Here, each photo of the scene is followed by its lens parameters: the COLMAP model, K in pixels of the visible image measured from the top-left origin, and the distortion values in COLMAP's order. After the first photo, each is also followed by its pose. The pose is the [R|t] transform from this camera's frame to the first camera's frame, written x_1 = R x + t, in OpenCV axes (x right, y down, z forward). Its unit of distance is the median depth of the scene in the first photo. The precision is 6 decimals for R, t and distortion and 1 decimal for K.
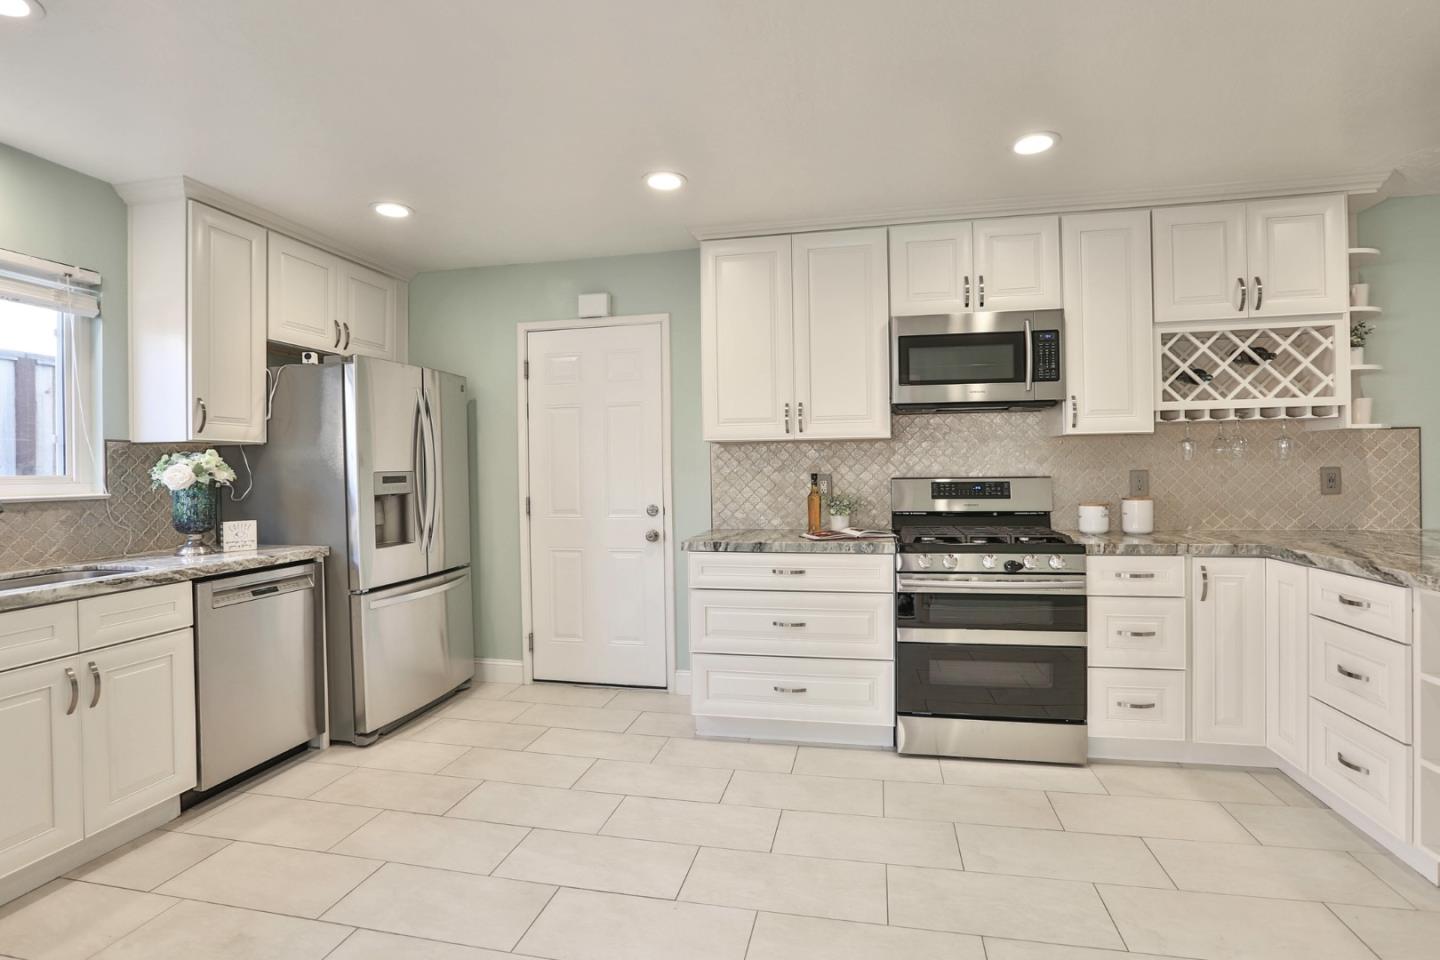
lens RADIAL K [[699.9, 0, 723.4], [0, 699.9, 472.2], [0, 0, 1]] dist [-0.061381, 0.024852]
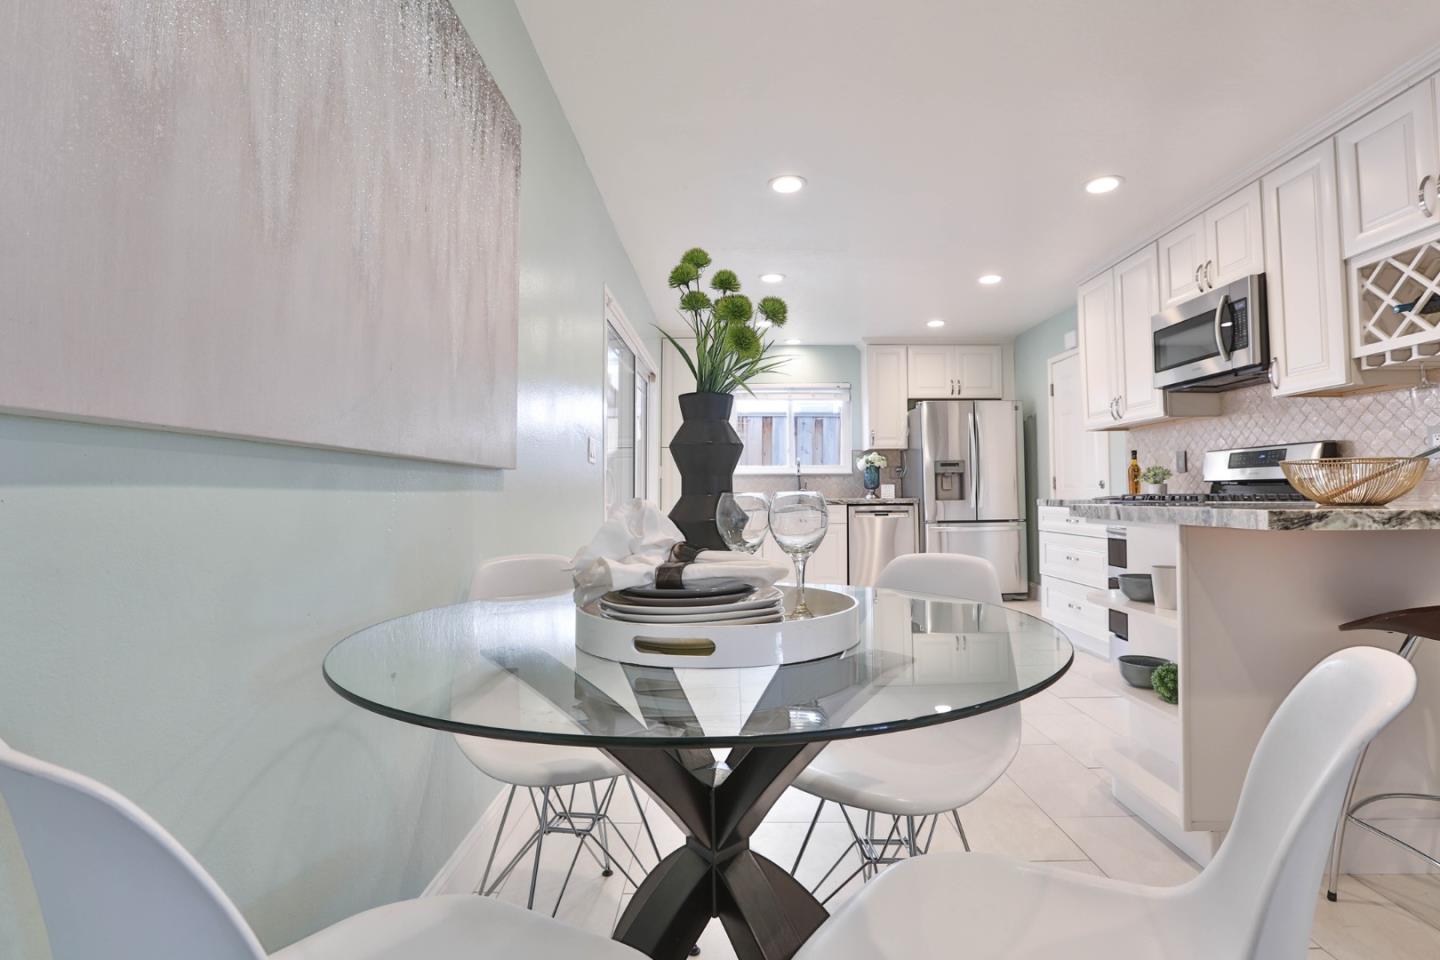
lens RADIAL K [[699.9, 0, 723.4], [0, 699.9, 472.2], [0, 0, 1]] dist [-0.061381, 0.024852]
pose [[0.194591, -0.019434, -0.980692, 1.315326], [-0.002156, 0.999793, -0.020240, 0.074734], [0.980882, 0.006052, 0.194508, 0.046340]]
